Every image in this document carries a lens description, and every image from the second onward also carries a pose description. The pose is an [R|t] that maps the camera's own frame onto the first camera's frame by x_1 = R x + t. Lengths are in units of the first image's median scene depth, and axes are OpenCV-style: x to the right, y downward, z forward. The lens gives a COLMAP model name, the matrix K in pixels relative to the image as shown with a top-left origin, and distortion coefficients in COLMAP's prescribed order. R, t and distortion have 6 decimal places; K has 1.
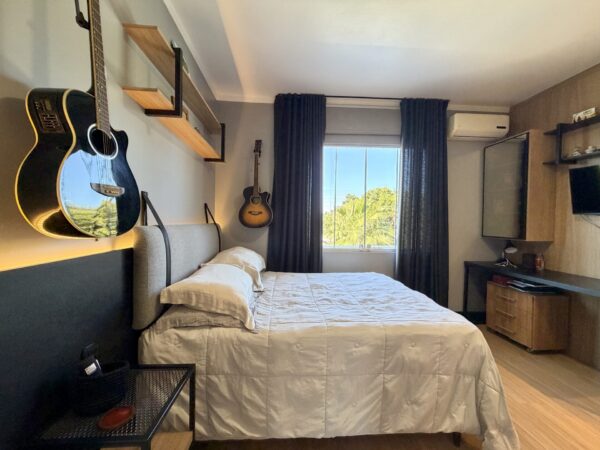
lens RADIAL K [[237.9, 0, 298.2], [0, 237.9, 225.3], [0, 0, 1]] dist [0.001941, -0.000458]
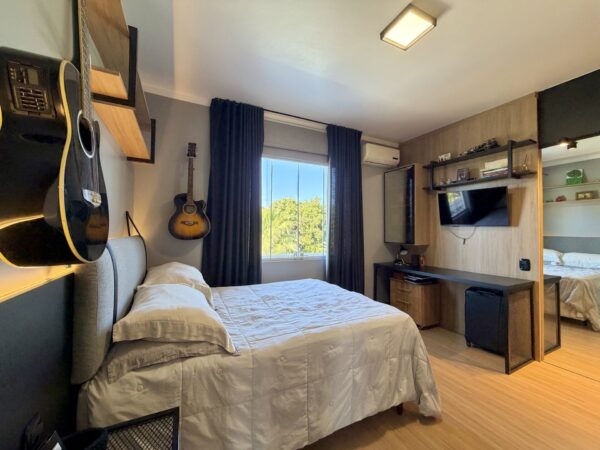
lens RADIAL K [[237.9, 0, 297.2], [0, 237.9, 225.1], [0, 0, 1]] dist [0.001941, -0.000458]
pose [[0.922518, 0.001826, 0.385949, -0.181829], [0.011825, 0.999386, -0.032992, -0.011556], [-0.385772, 0.035000, 0.921930, 0.021844]]
